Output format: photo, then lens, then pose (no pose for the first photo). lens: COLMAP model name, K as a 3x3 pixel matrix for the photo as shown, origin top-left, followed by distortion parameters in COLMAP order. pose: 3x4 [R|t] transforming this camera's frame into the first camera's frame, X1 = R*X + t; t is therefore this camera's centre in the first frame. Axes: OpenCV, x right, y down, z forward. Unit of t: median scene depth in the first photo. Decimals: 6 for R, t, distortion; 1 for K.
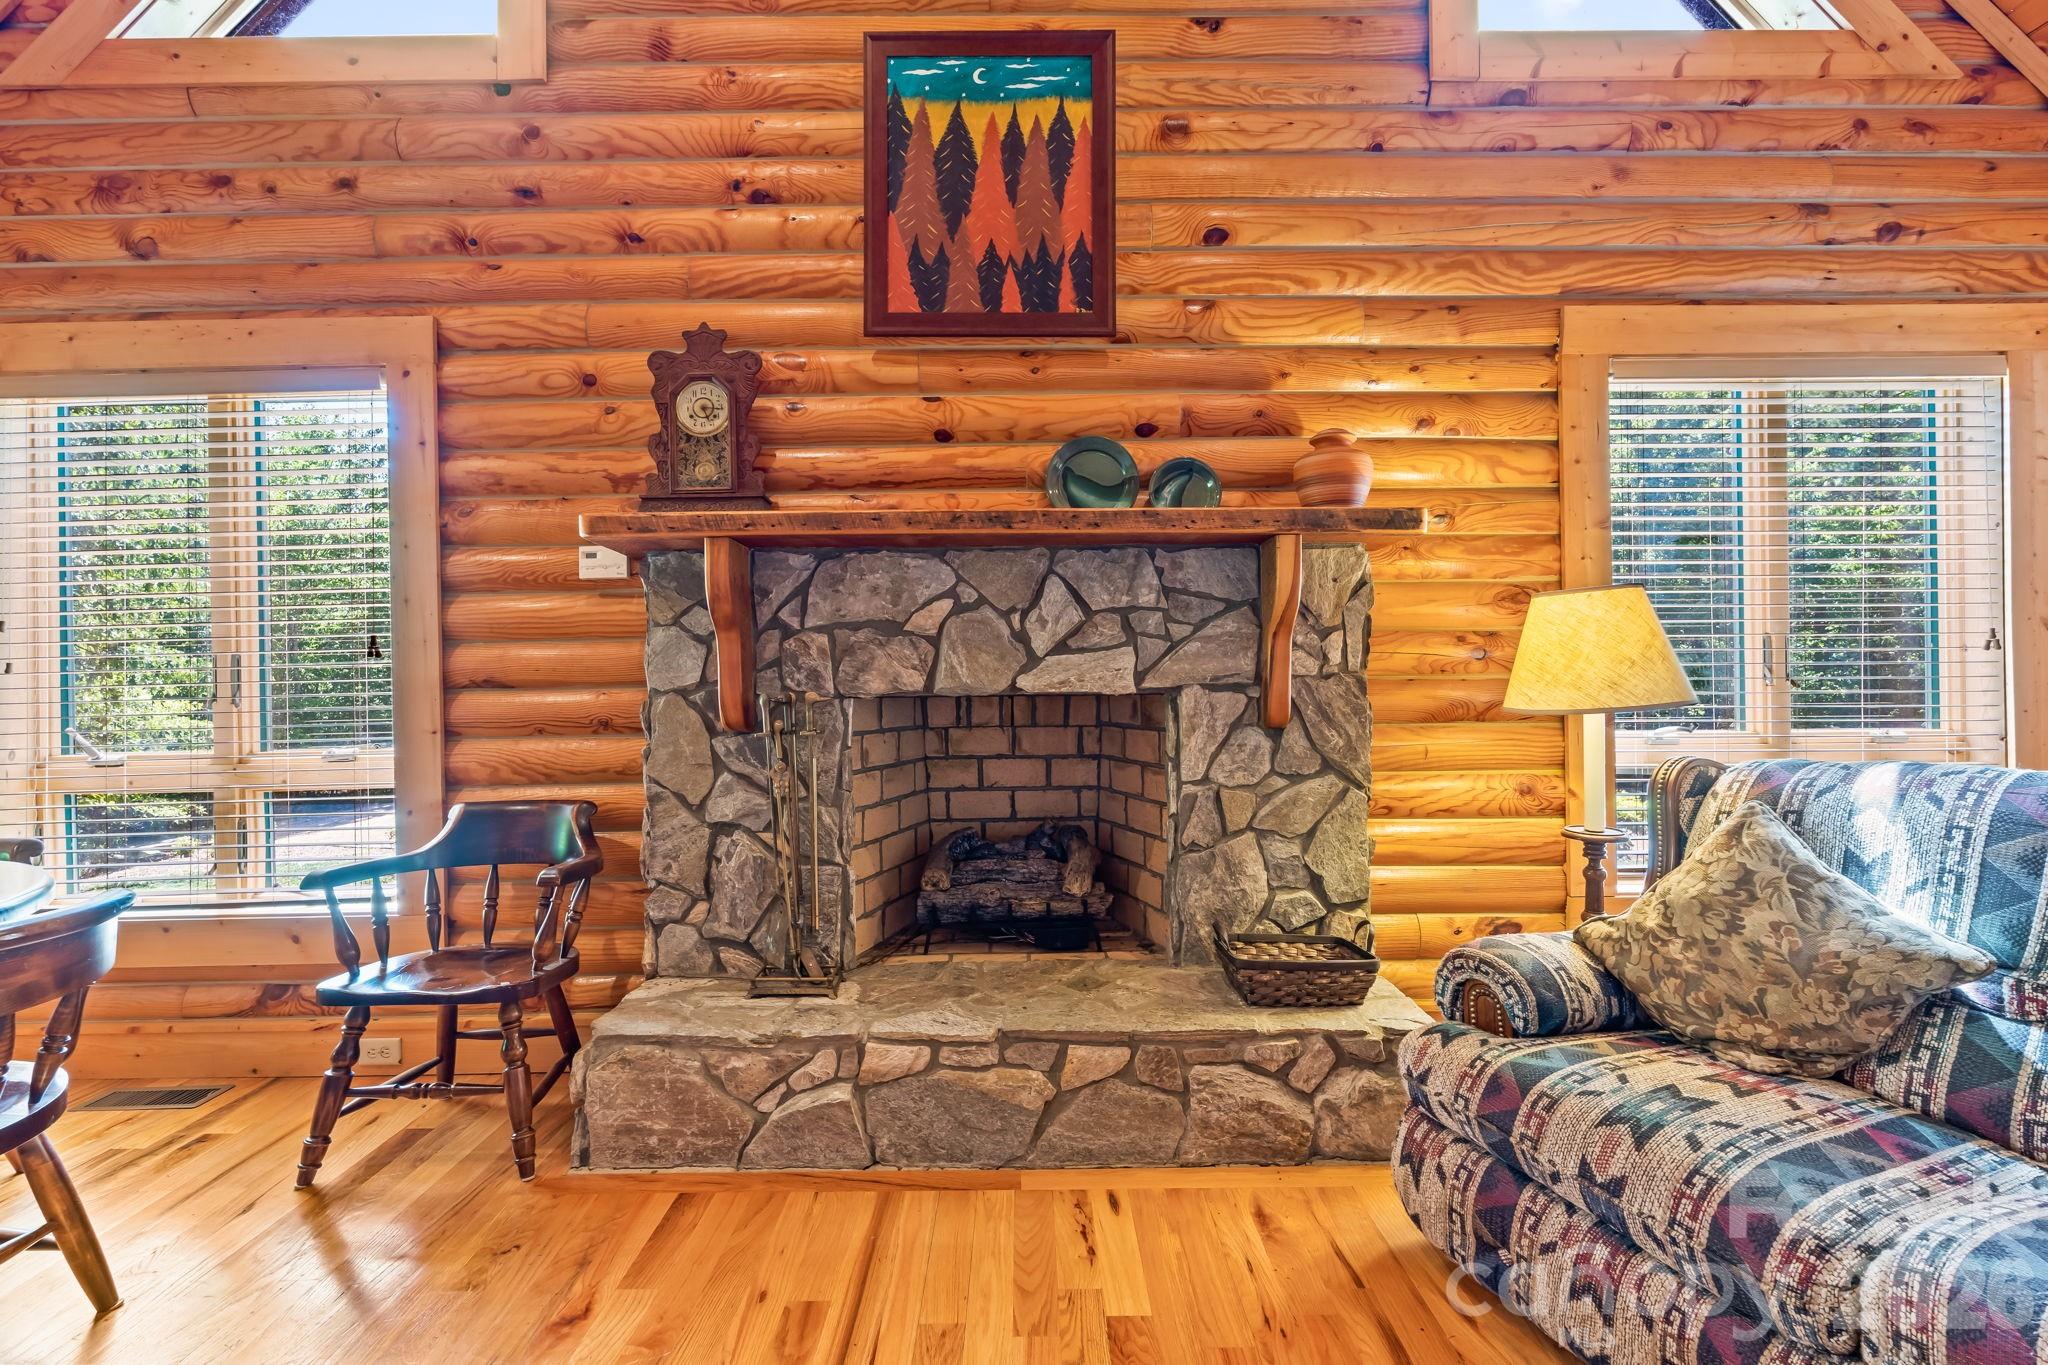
lens RADIAL K [[902.4, 0, 1018.2], [0, 902.4, 676.5], [0, 0, 1]] dist [-0.004895, 0.000341]
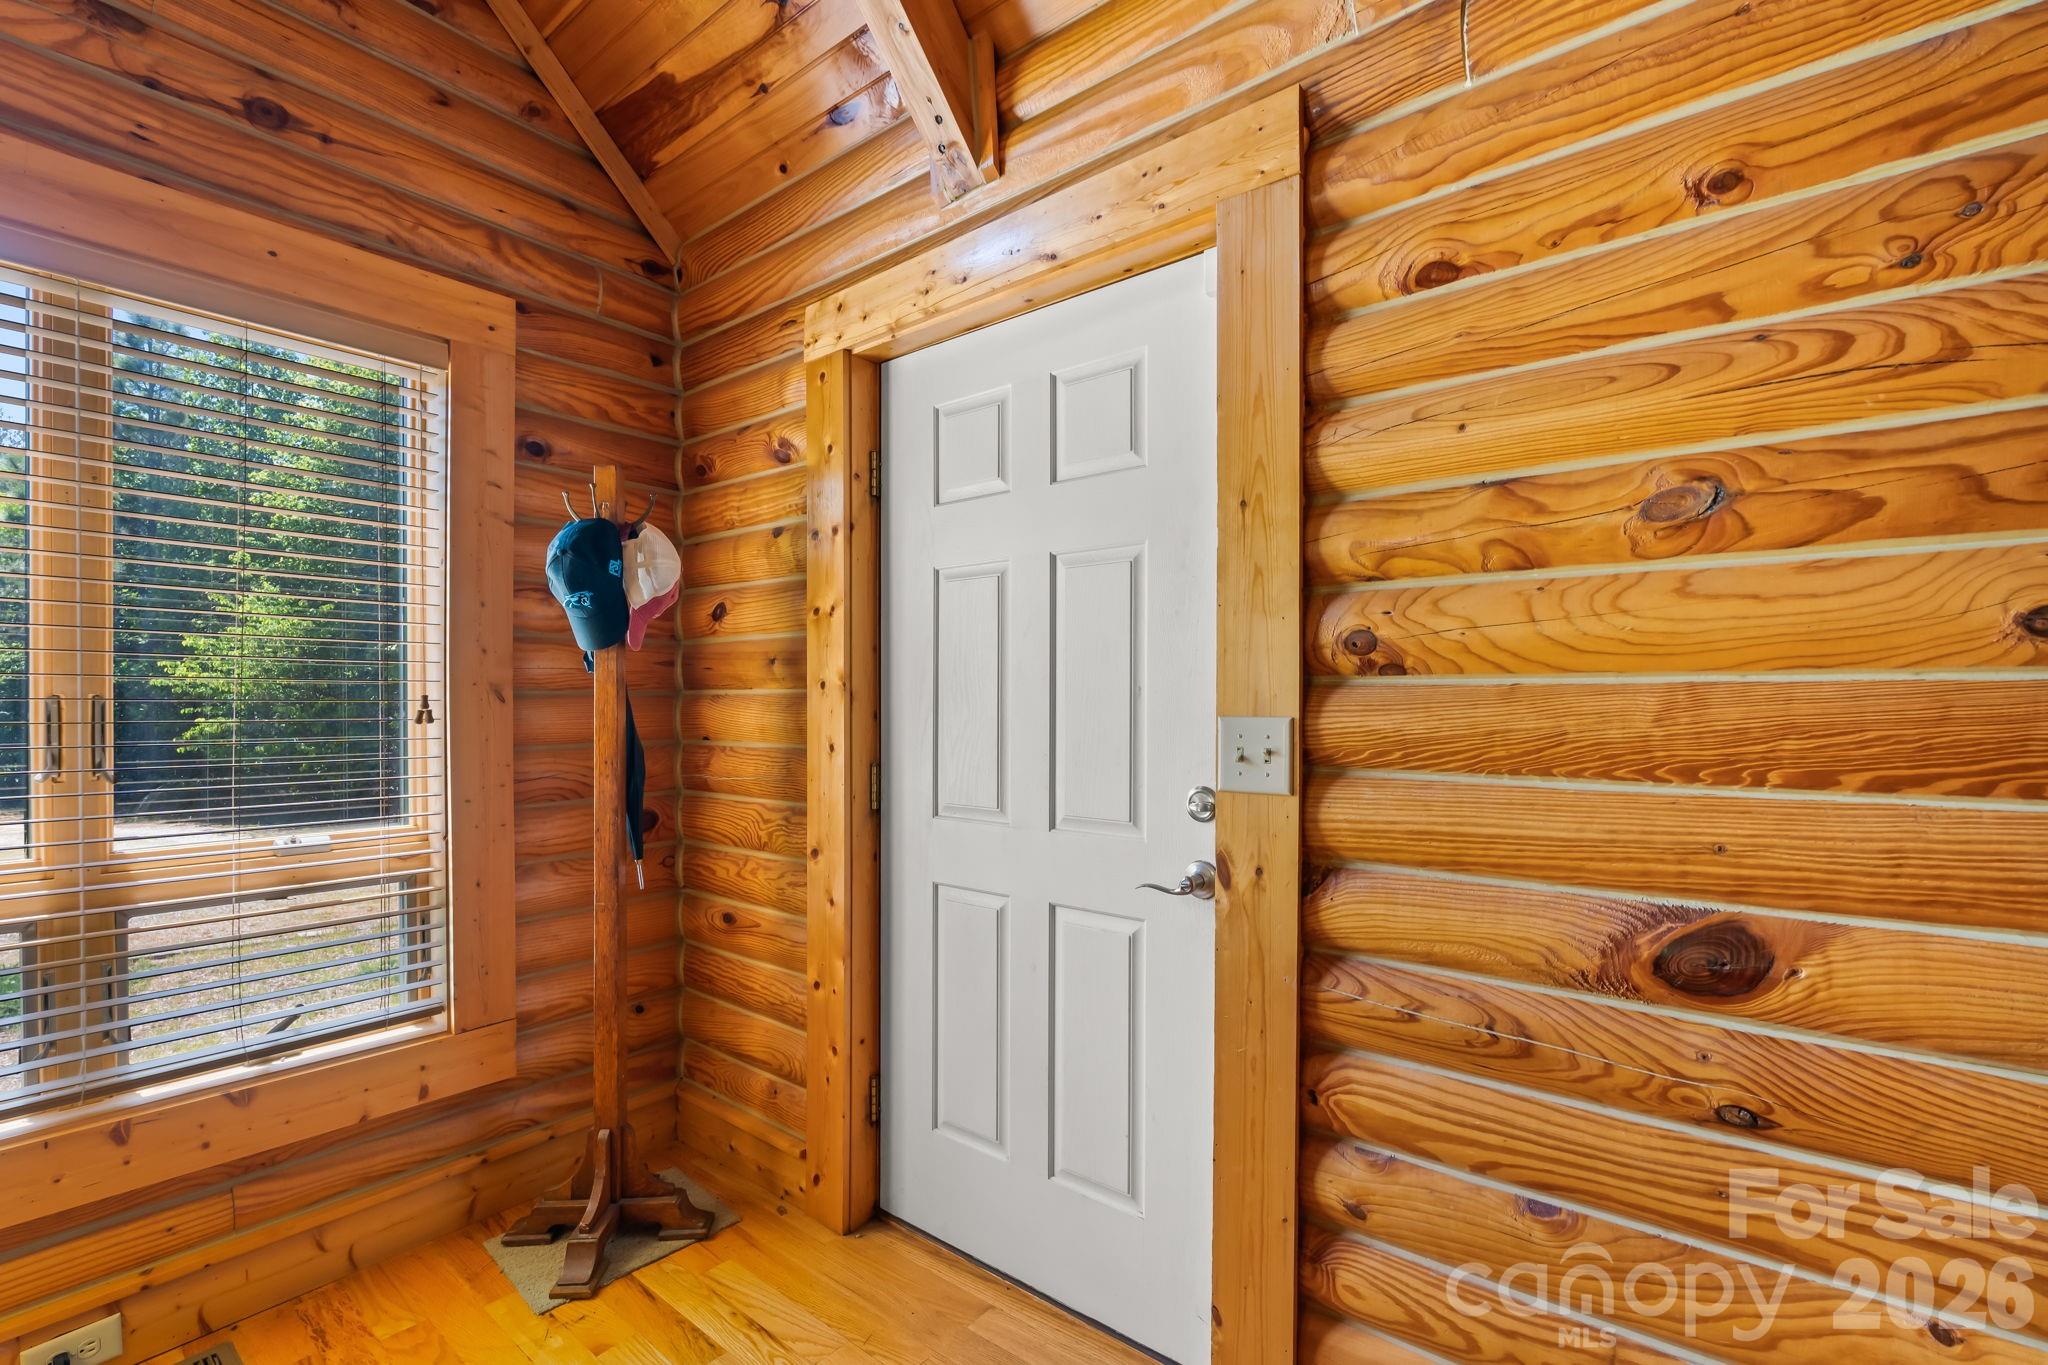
lens RADIAL K [[902.4, 0, 1014.0], [0, 902.4, 709.8], [0, 0, 1]] dist [-0.004895, 0.000341]
pose [[0.631153, 0.004134, 0.775648, 0.830076], [-0.006068, 0.999982, -0.000393, -0.046011], [-0.775635, -0.004458, 0.631166, 0.128614]]
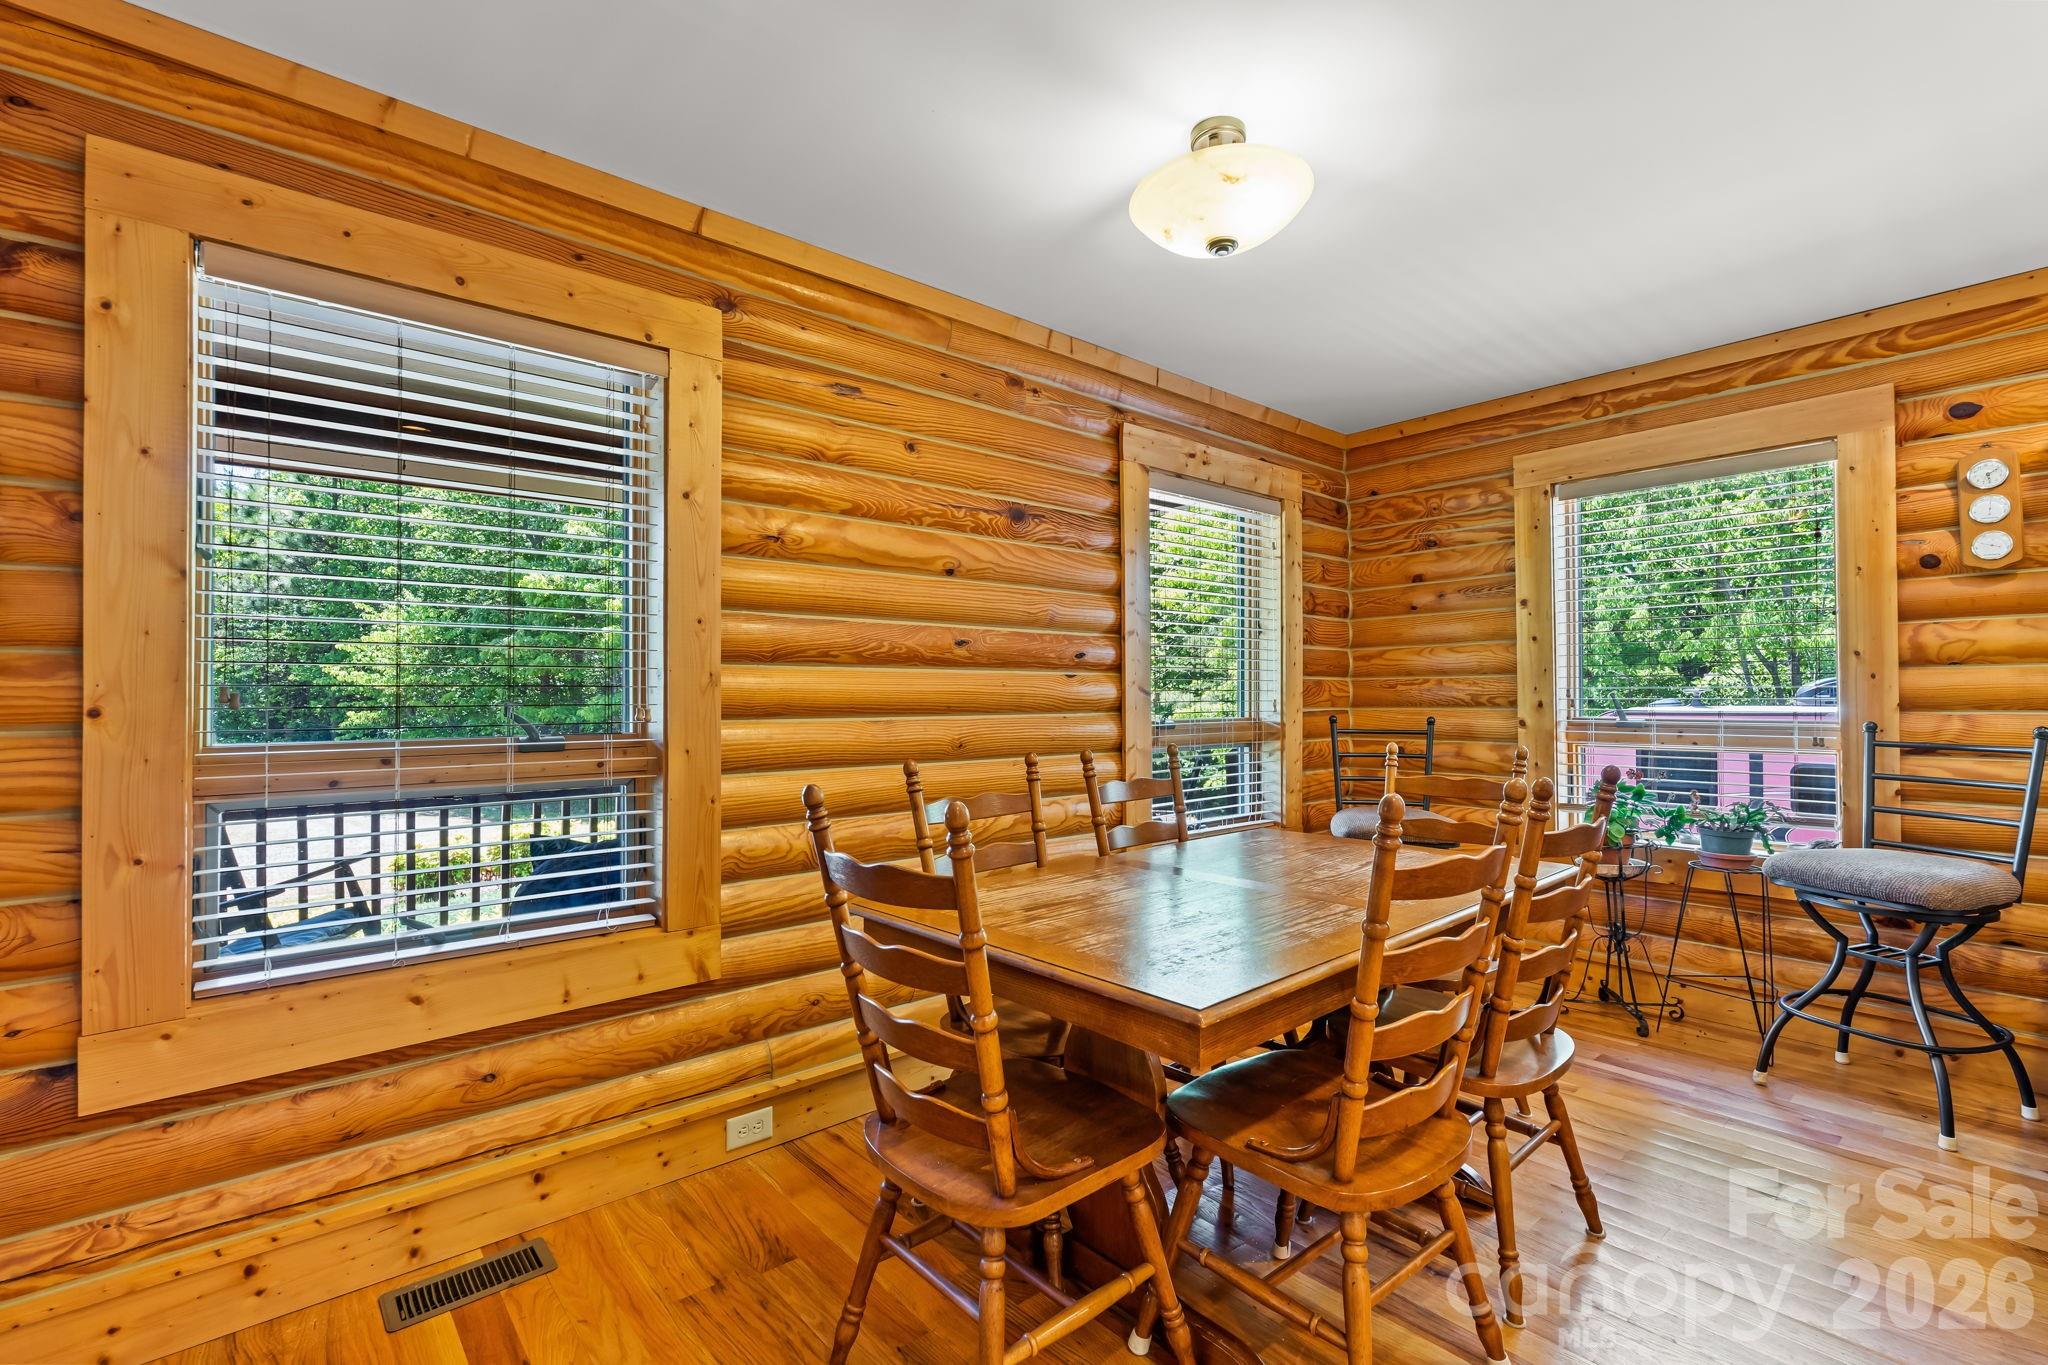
lens RADIAL K [[902.4, 0, 1021.8], [0, 902.4, 685.6], [0, 0, 1]] dist [-0.004895, 0.000341]
pose [[0.765847, 0.018801, 0.642748, 1.765109], [-0.006527, 0.999748, -0.021466, -0.034230], [-0.642990, 0.012244, 0.765777, -0.782023]]
